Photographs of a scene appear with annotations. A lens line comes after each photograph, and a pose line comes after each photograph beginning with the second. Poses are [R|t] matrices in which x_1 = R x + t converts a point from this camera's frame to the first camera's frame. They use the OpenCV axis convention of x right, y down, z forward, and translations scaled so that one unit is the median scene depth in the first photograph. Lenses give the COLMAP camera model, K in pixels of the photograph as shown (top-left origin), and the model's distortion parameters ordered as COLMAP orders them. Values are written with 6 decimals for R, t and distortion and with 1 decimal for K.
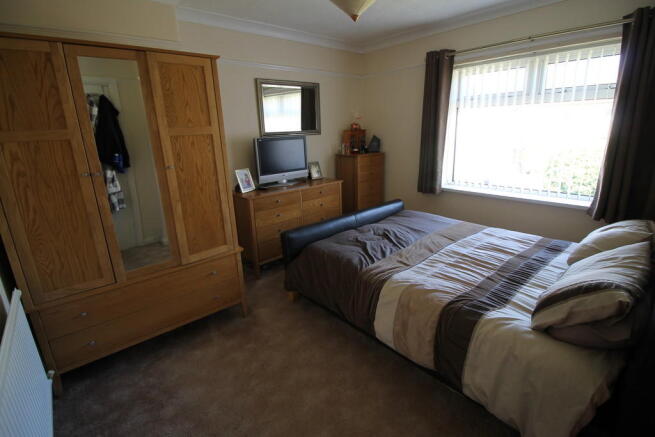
lens RADIAL K [[306.0, 0, 327.0], [0, 306.0, 210.4], [0, 0, 1]] dist [-0.022871, -0.000518]
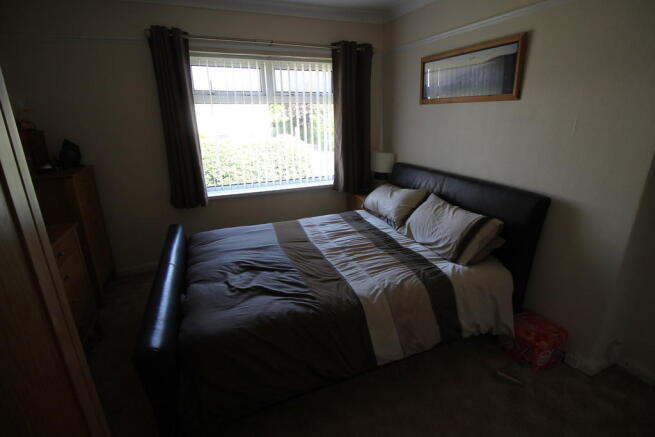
lens RADIAL K [[306.0, 0, 327.0], [0, 306.0, 210.4], [0, 0, 1]] dist [-0.022871, -0.000518]
pose [[0.330573, -0.245316, 0.911341, -0.464072], [0.249122, 0.954061, 0.166451, -0.153768], [-0.910308, 0.172011, 0.376500, 0.606497]]
